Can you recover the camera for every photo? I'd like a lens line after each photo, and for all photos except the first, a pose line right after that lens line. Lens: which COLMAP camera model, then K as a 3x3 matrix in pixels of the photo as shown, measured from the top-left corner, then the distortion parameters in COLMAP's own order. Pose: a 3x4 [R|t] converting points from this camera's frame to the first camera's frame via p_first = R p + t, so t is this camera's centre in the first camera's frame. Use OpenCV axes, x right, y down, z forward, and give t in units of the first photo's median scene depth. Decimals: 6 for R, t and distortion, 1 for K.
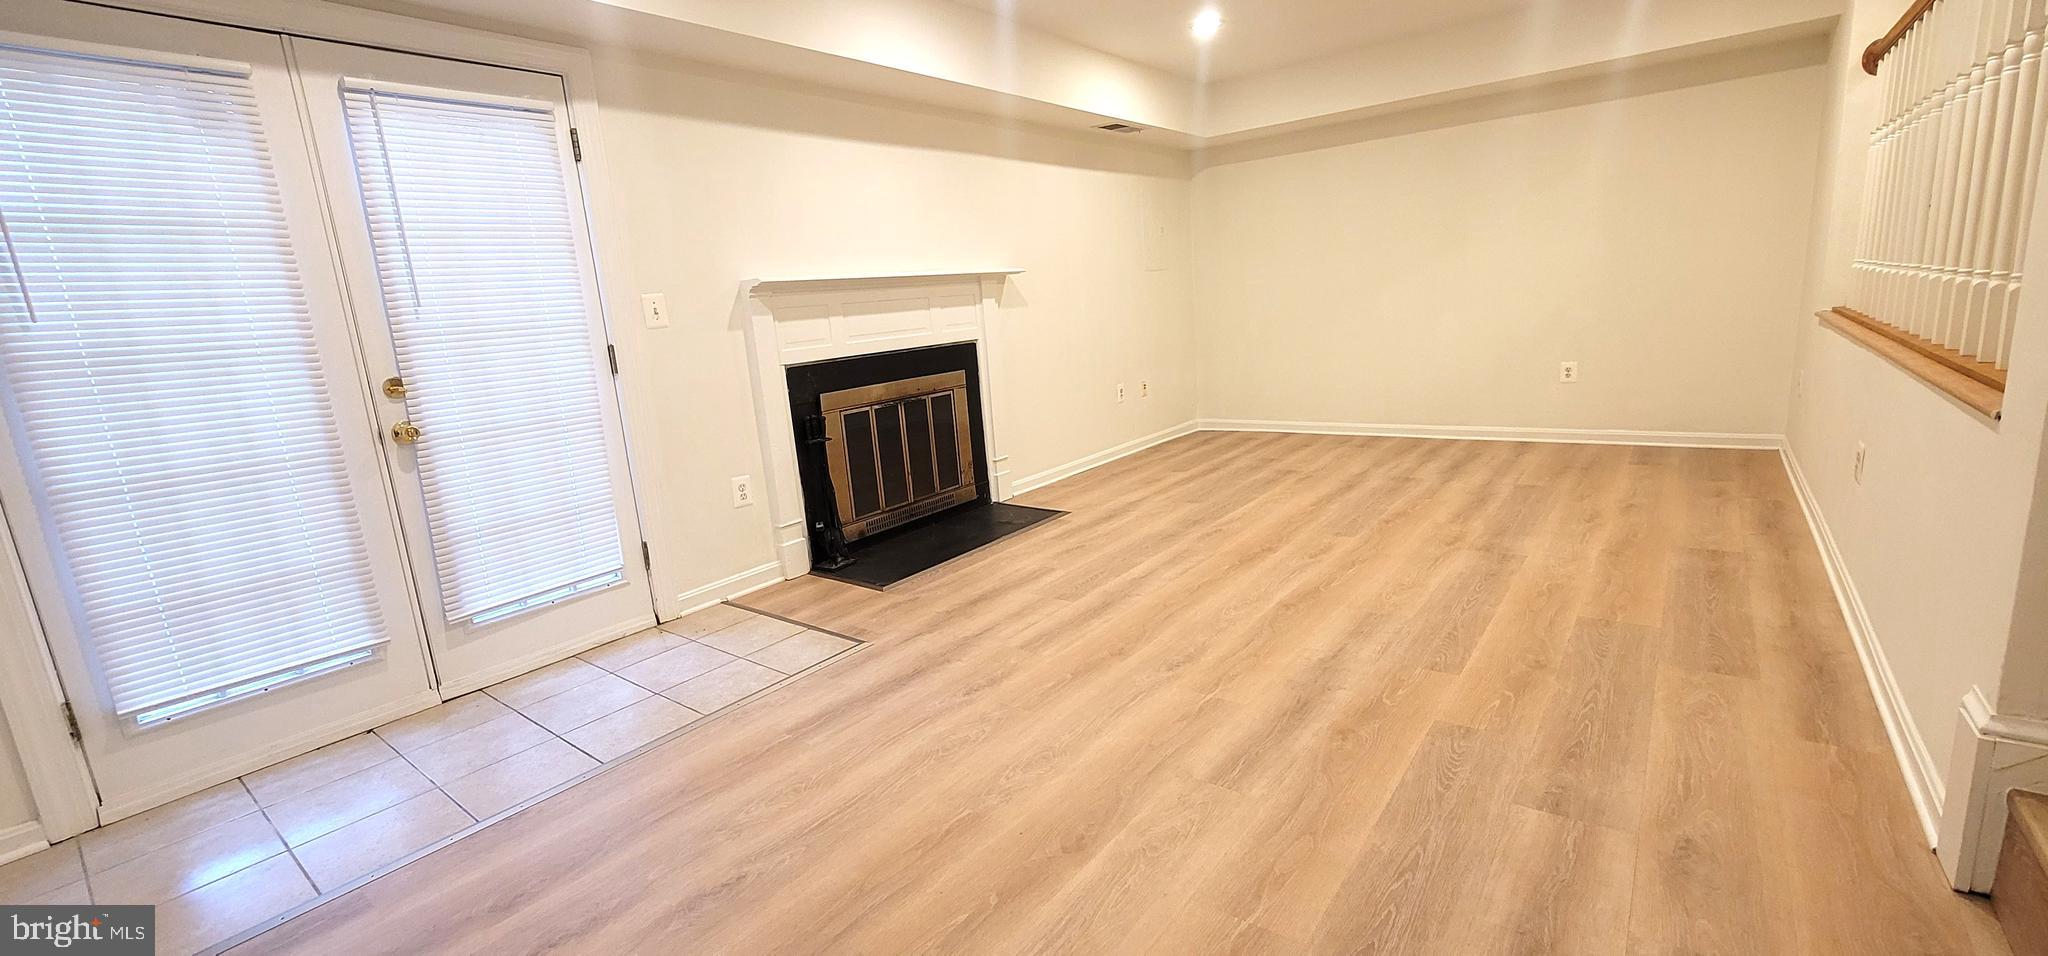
lens RADIAL K [[839.5, 0, 1033.1], [0, 839.5, 464.2], [0, 0, 1]] dist [-0.003746, 0.001547]
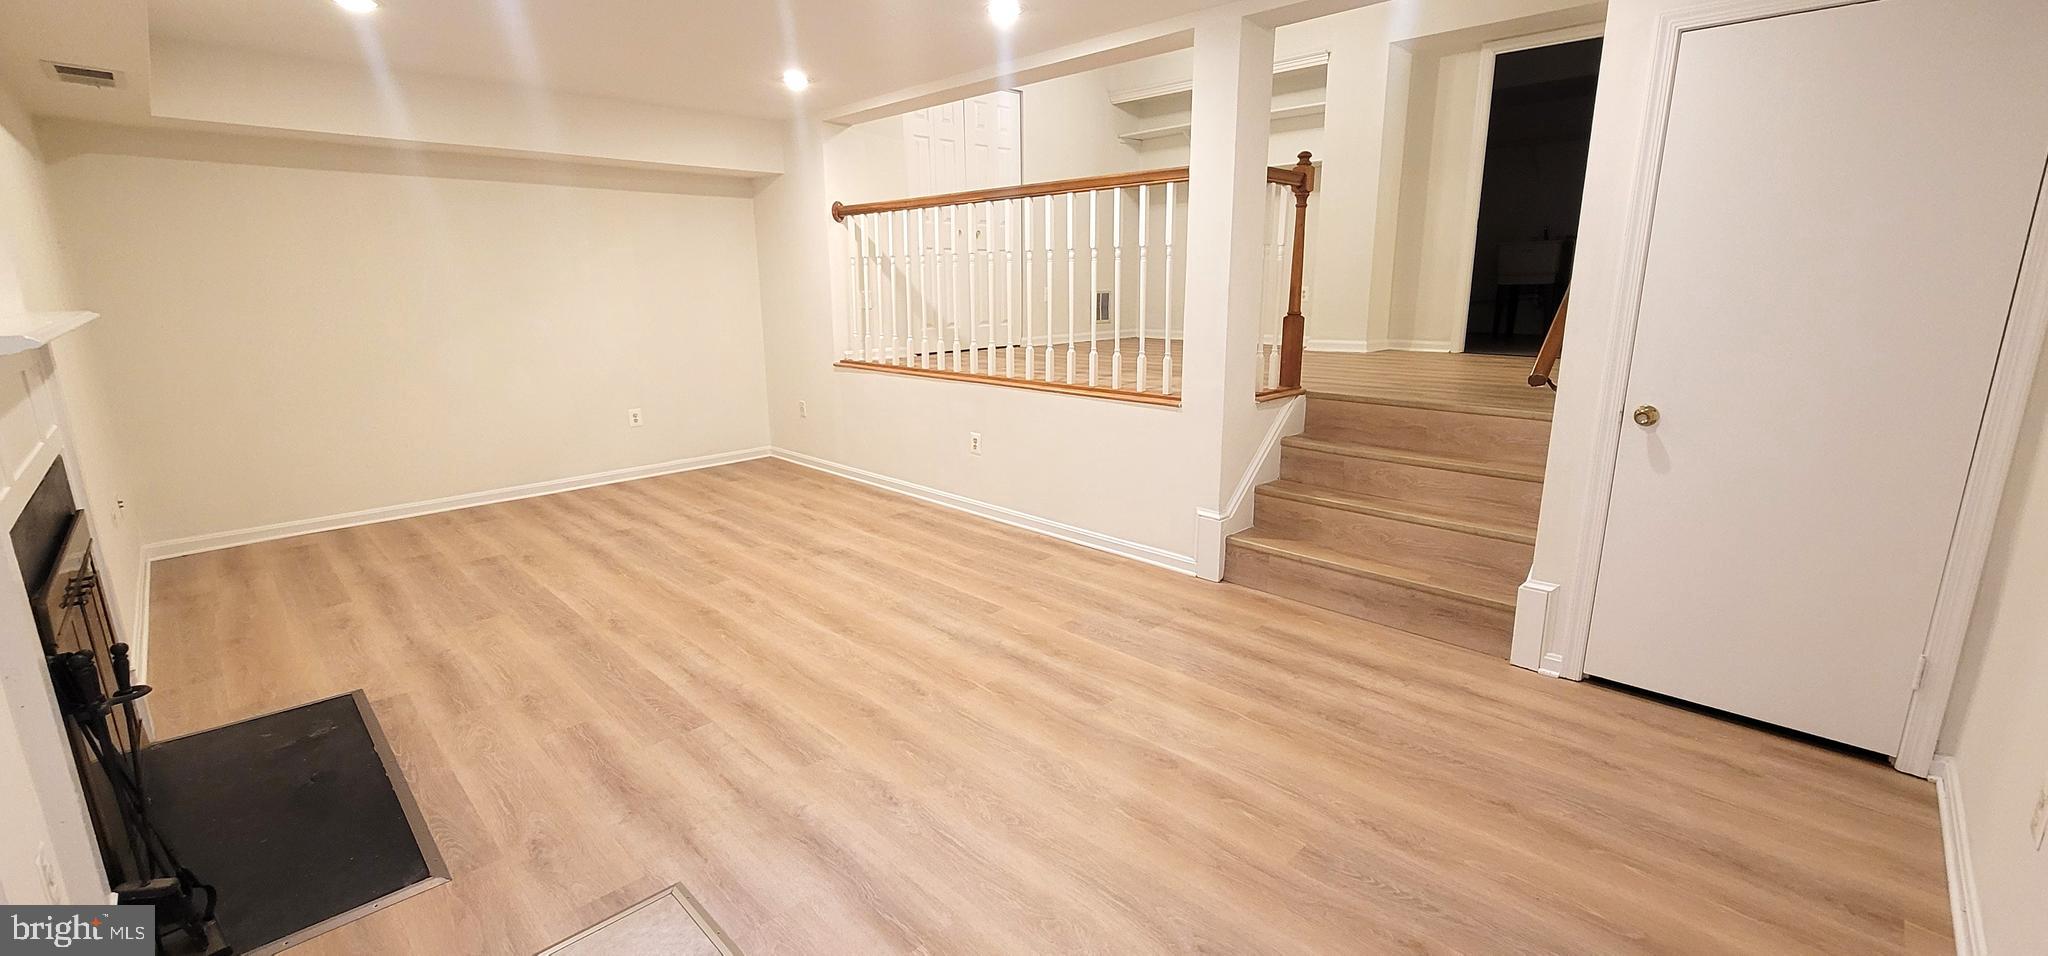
lens RADIAL K [[839.5, 0, 1014.8], [0, 839.5, 483.5], [0, 0, 1]] dist [-0.003746, 0.001547]
pose [[0.140190, -0.161845, 0.976808, -0.707477], [0.193480, 0.972009, 0.133281, -0.124540], [-0.971037, 0.170308, 0.167579, 0.533723]]
